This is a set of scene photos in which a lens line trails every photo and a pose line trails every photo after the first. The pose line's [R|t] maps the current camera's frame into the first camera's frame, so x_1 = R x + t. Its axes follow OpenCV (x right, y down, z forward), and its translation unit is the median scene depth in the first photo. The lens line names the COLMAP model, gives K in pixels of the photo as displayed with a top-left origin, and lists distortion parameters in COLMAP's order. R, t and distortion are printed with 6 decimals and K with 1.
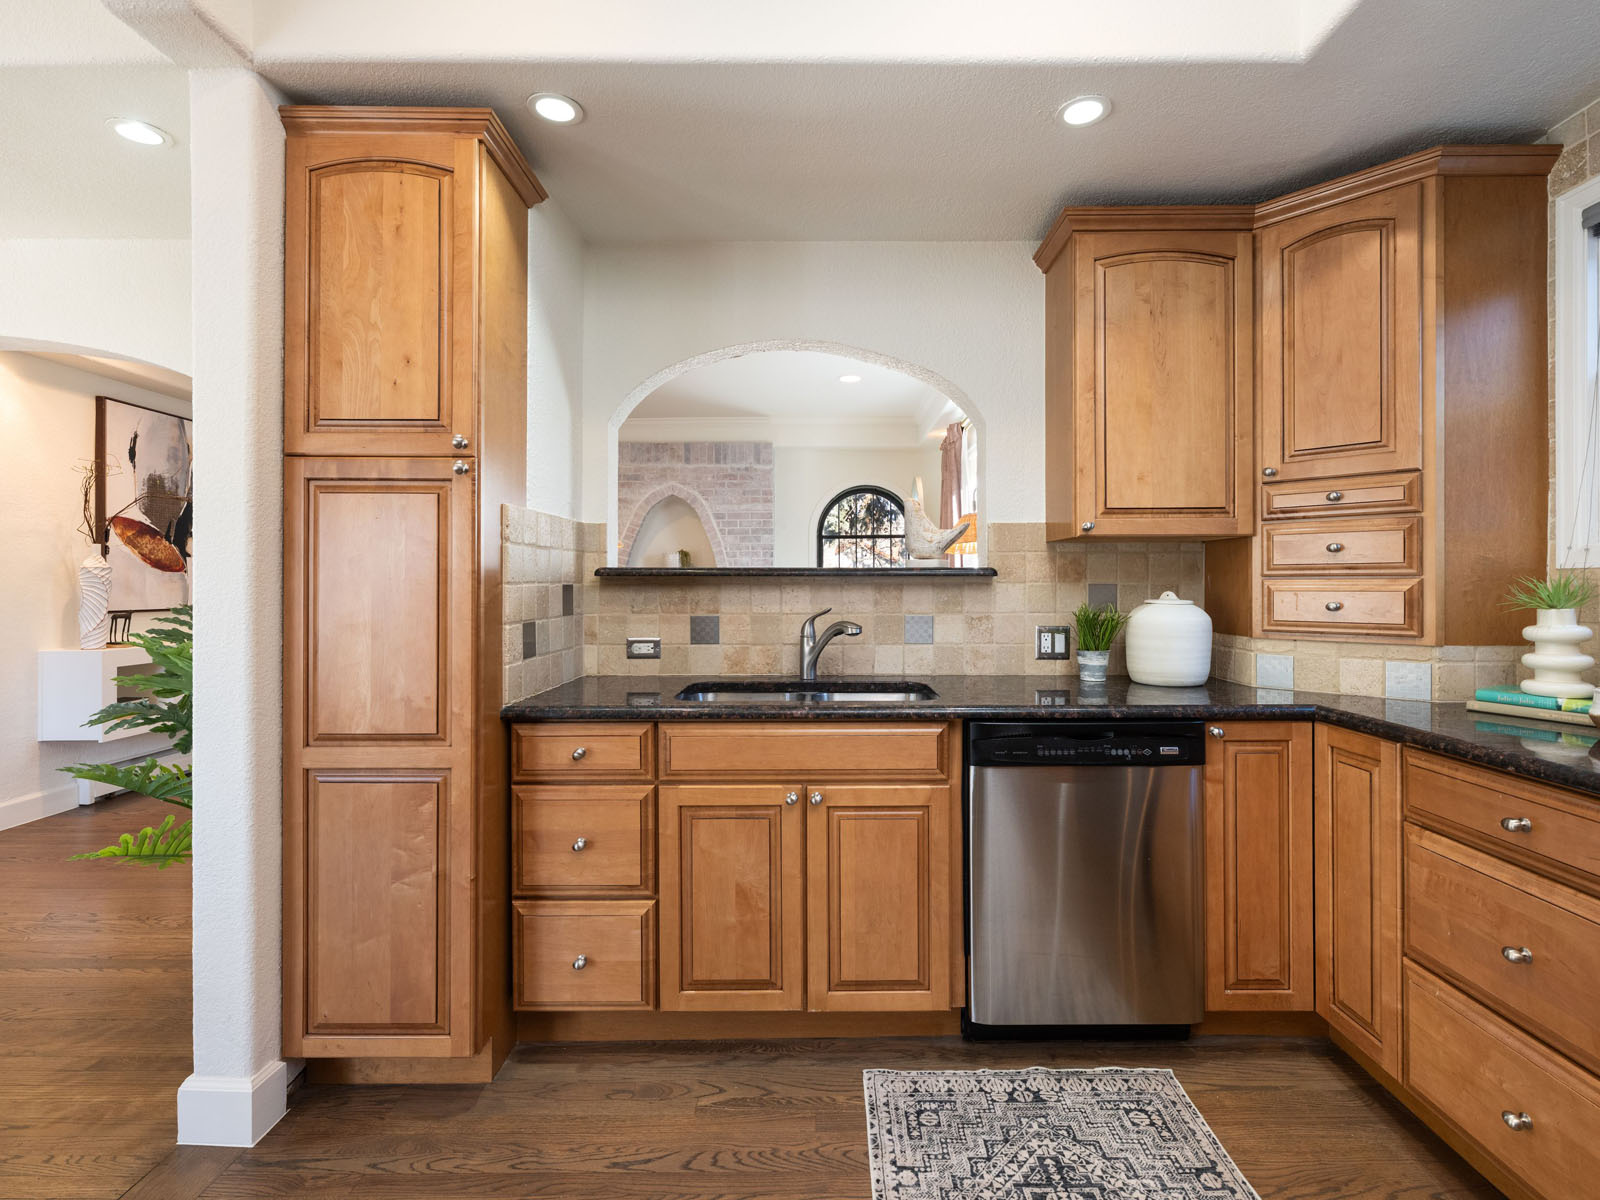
lens RADIAL K [[740.4, 0, 802.7], [0, 740.4, 588.0], [0, 0, 1]] dist [-0.003022, -0.000187]
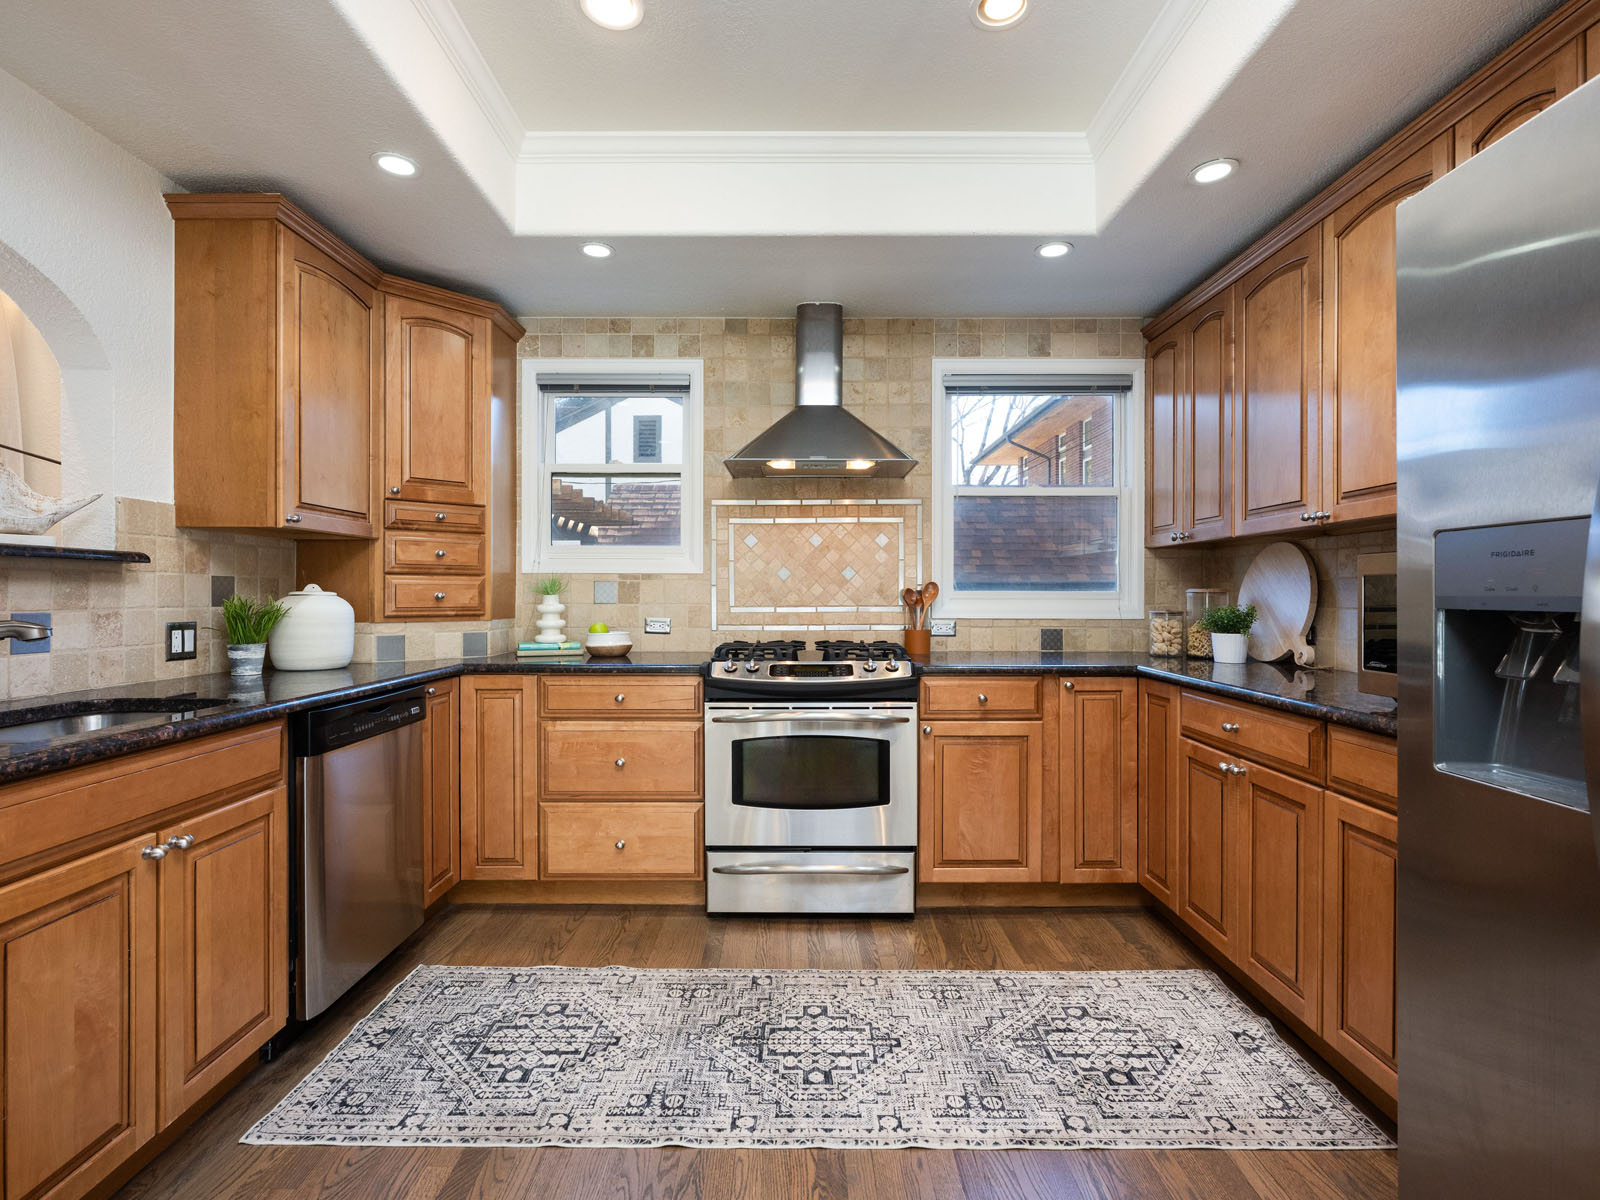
lens RADIAL K [[740.4, 0, 801.2], [0, 740.4, 596.6], [0, 0, 1]] dist [-0.003022, -0.000187]
pose [[0.009796, -0.002952, 0.999948, -0.730021], [0.001203, 0.999995, 0.002940, 0.026008], [-0.999951, 0.001174, 0.009800, 0.336283]]
